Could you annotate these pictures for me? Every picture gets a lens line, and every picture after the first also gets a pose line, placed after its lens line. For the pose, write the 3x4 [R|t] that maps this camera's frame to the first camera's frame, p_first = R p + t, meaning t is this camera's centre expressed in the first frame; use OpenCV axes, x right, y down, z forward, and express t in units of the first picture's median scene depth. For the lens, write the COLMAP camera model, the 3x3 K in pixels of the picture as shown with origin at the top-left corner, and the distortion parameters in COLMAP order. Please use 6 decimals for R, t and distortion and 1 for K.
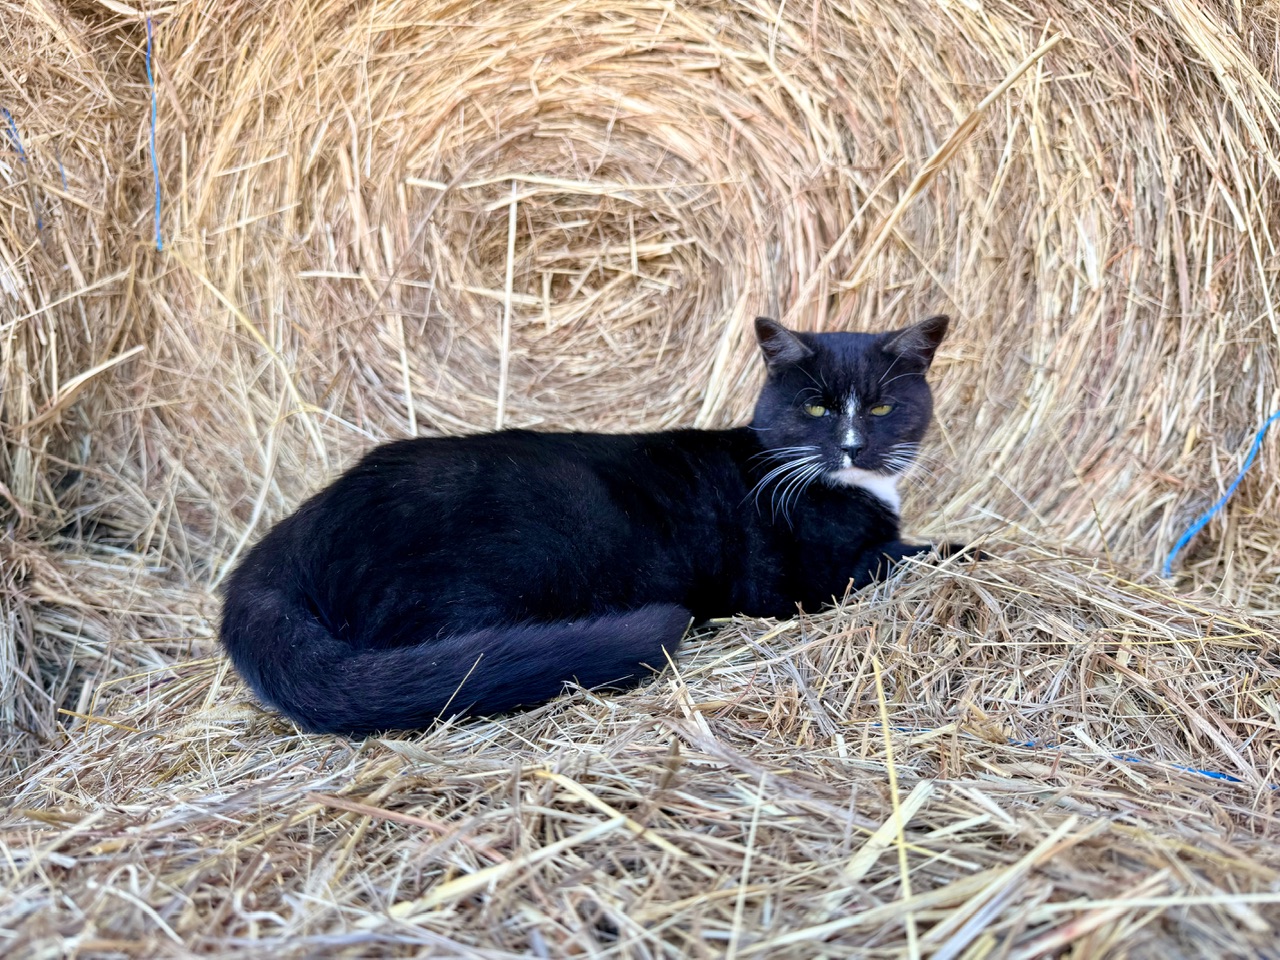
lens RADIAL K [[922.6, 0, 635.7], [0, 922.6, 481.9], [0, 0, 1]] dist [0.037020, -0.020937]
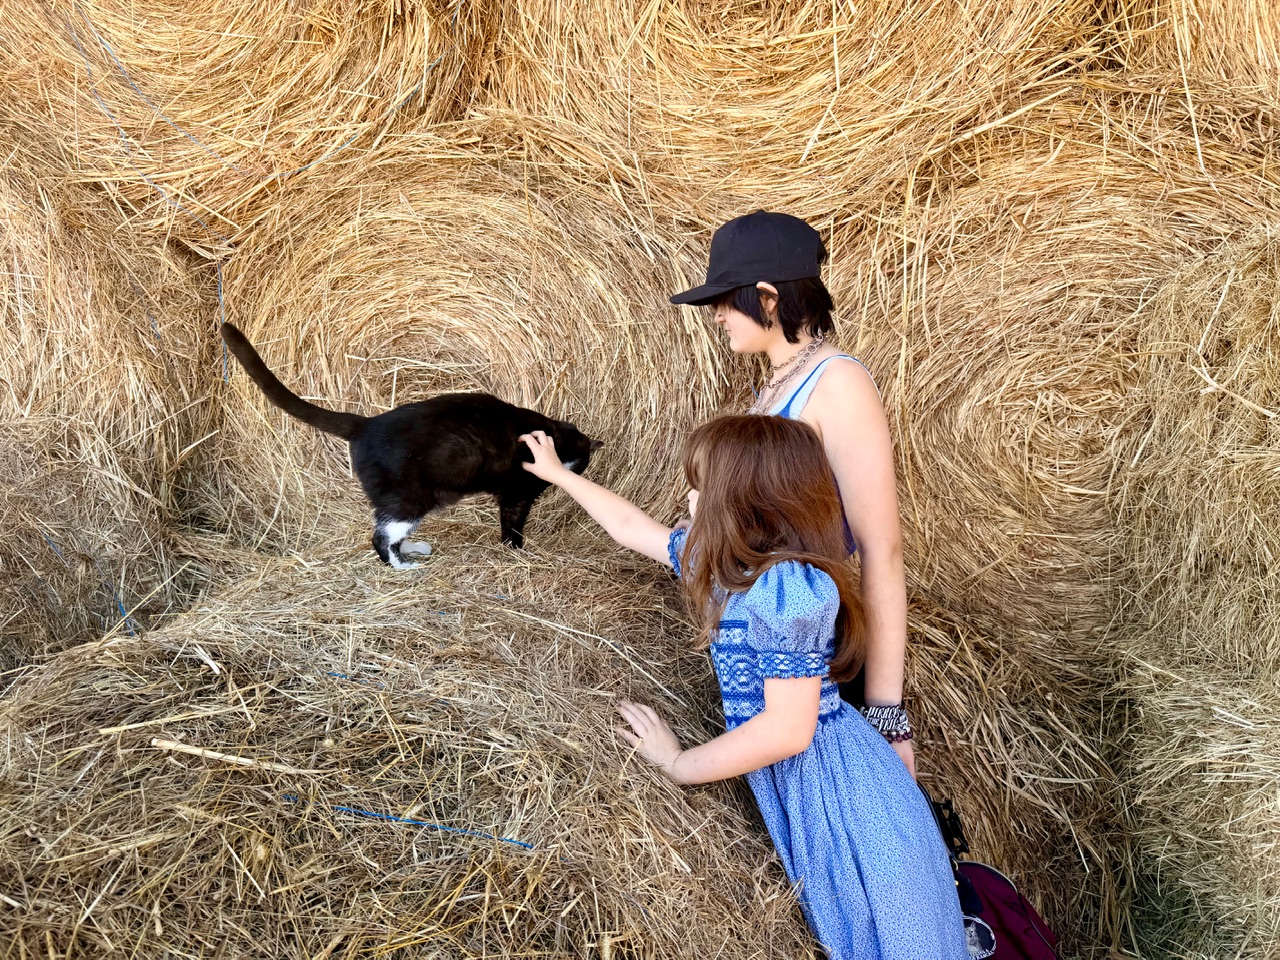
lens RADIAL K [[922.6, 0, 642.0], [0, 922.6, 477.1], [0, 0, 1]] dist [0.037020, -0.020937]
pose [[0.999960, 0.005291, -0.007233, 0.408022], [-0.004930, 0.998783, 0.049079, -0.150423], [0.007484, -0.049041, 0.998769, -1.022865]]
